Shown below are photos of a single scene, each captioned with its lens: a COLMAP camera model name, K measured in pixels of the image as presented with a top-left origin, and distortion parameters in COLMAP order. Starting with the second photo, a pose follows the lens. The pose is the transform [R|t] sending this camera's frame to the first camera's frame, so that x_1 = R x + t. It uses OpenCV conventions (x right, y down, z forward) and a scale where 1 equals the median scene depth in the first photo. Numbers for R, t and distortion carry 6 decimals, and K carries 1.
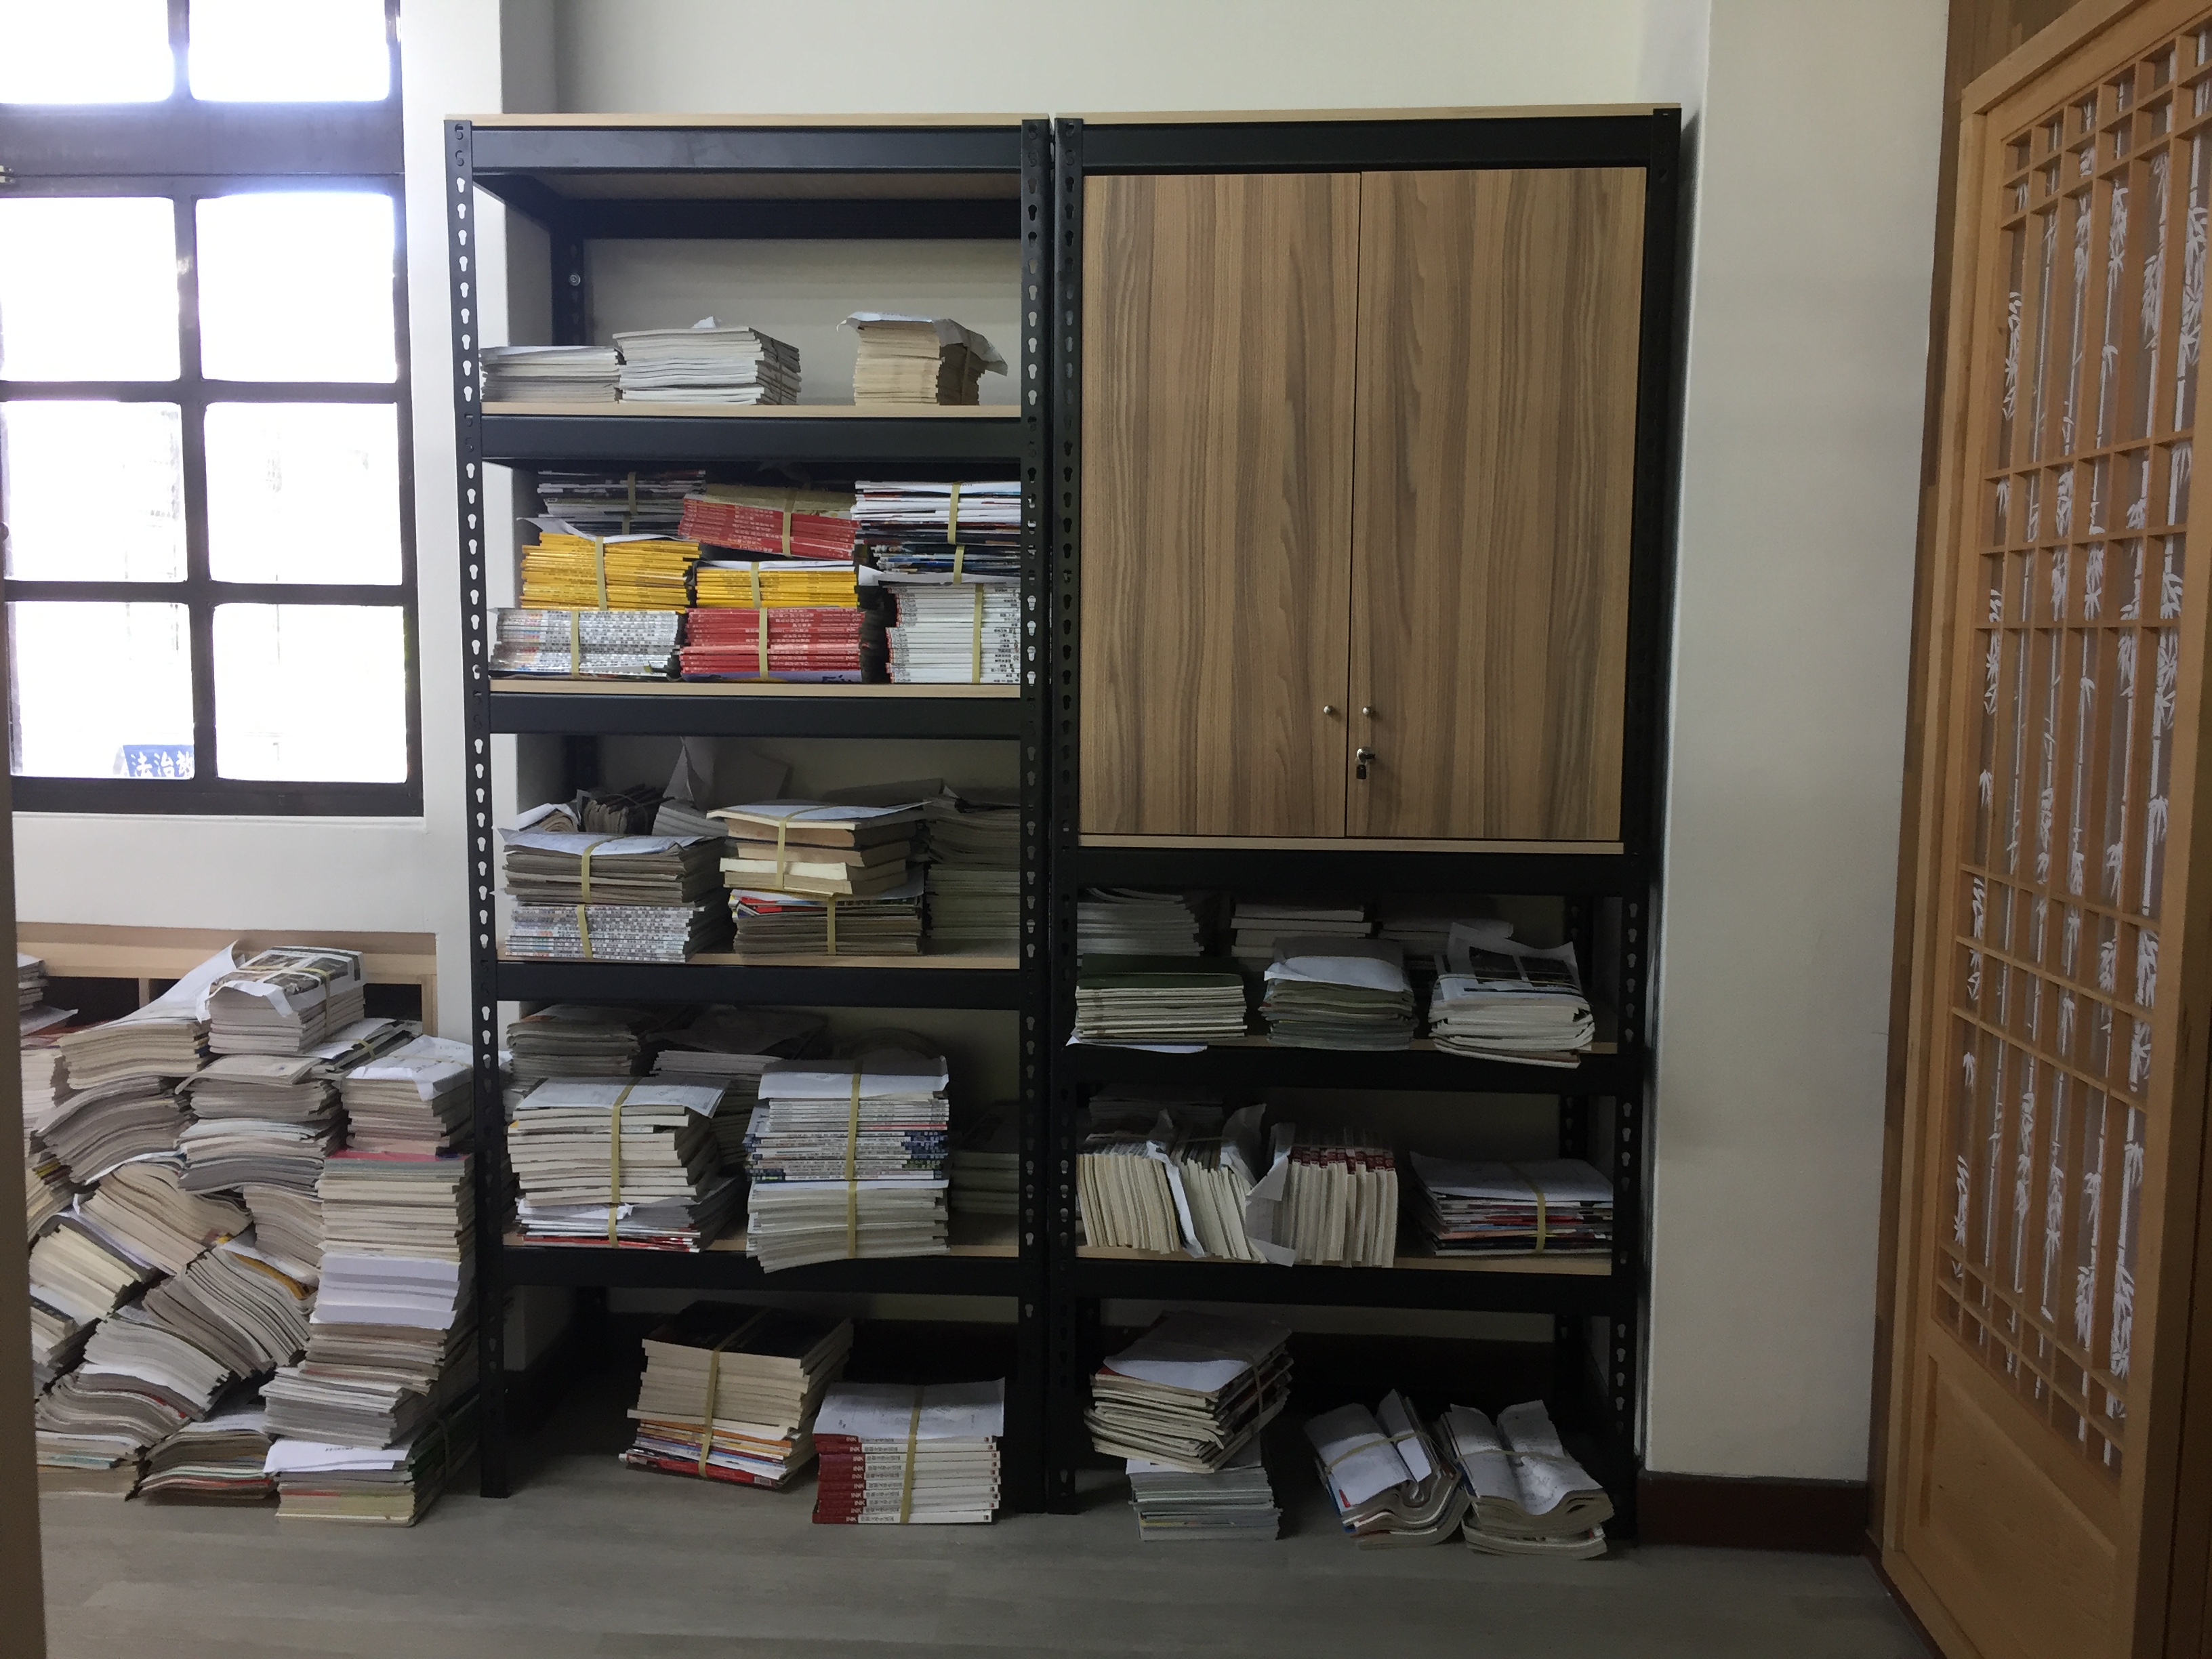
lens RADIAL K [[1917.0, 0, 1136.5], [0, 1917.0, 820.3], [0, 0, 1]] dist [0.104260, -0.168301]
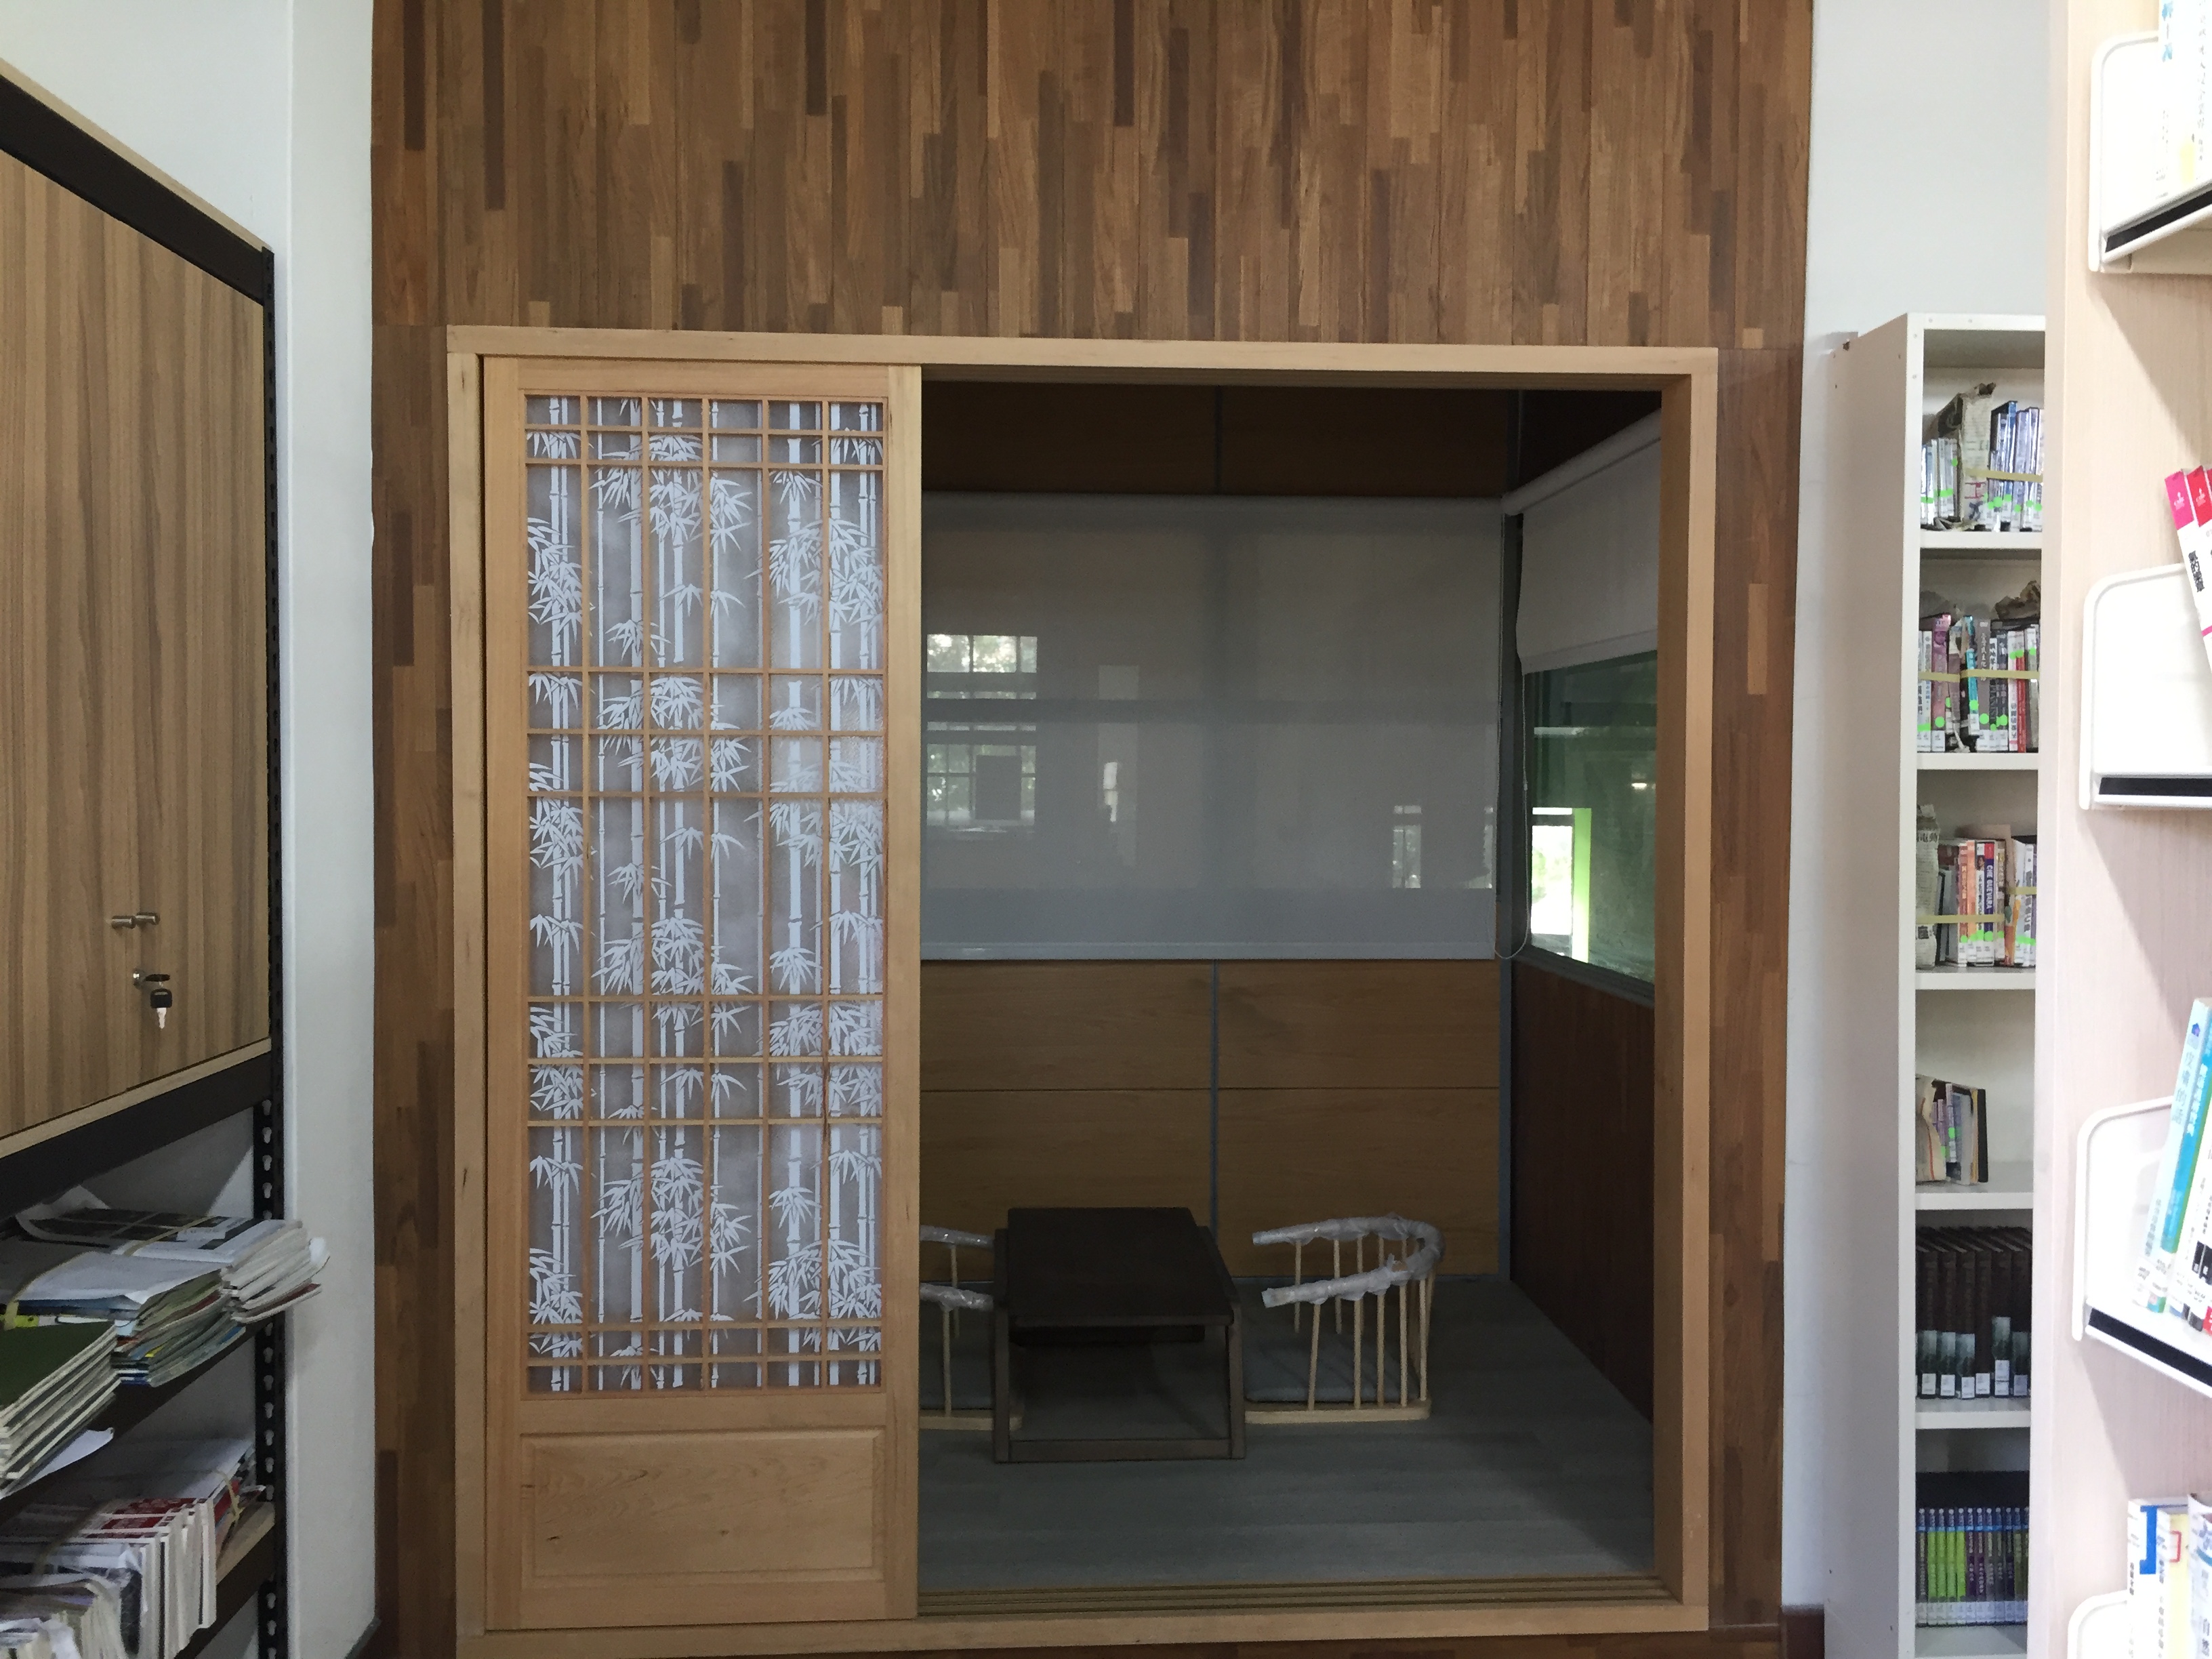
lens RADIAL K [[1917.0, 0, 1136.5], [0, 1917.0, 820.3], [0, 0, 1]] dist [0.104260, -0.168301]
pose [[-0.121663, -0.035156, 0.991949, -0.700143], [0.094444, 0.994428, 0.046827, -0.096730], [-0.988068, 0.099381, -0.117665, 0.713963]]
